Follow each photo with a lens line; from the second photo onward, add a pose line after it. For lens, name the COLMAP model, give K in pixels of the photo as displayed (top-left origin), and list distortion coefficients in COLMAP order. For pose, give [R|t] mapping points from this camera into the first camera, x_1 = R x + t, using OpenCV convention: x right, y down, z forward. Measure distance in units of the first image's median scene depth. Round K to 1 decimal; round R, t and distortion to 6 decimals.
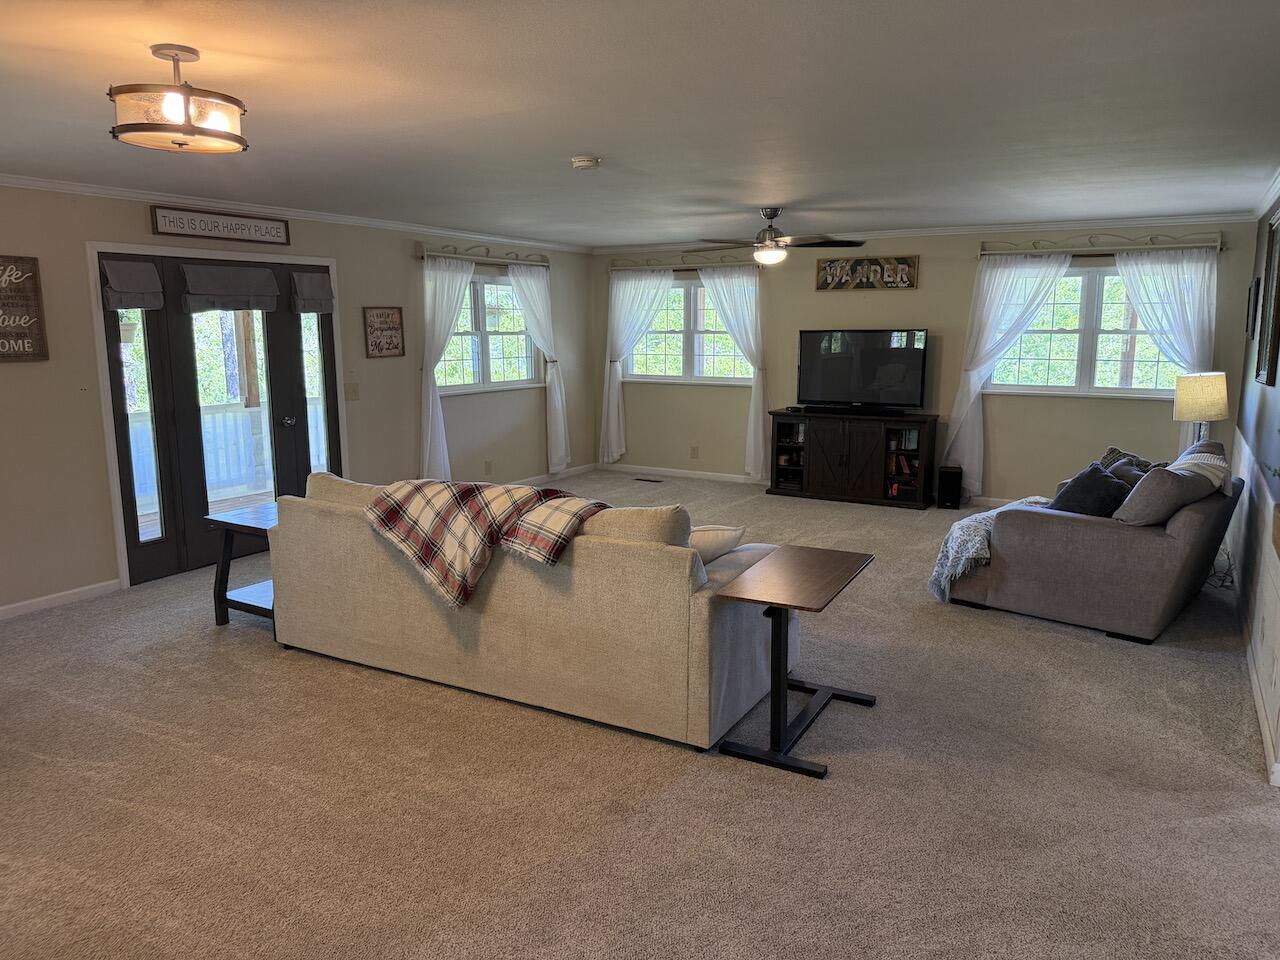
lens RADIAL K [[901.9, 0, 633.4], [0, 901.9, 486.3], [0, 0, 1]] dist [0.059544, -0.083025]
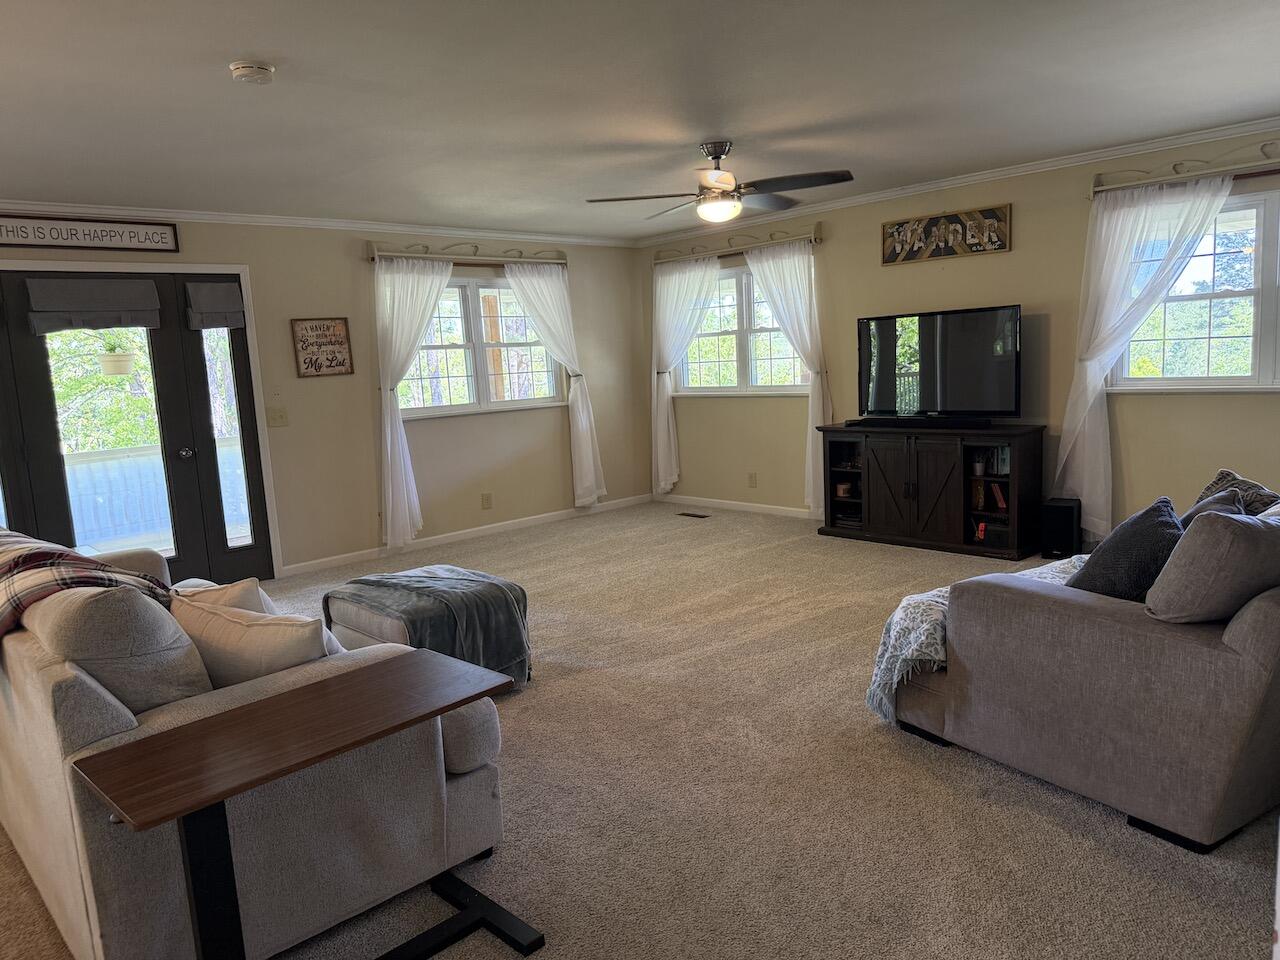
lens RADIAL K [[901.9, 0, 635.9], [0, 901.9, 488.6], [0, 0, 1]] dist [0.059544, -0.083025]
pose [[0.958404, -0.008215, -0.285297, 0.233213], [0.001060, 0.999681, -0.025226, -0.011903], [0.285413, 0.023874, 0.958107, 0.234243]]
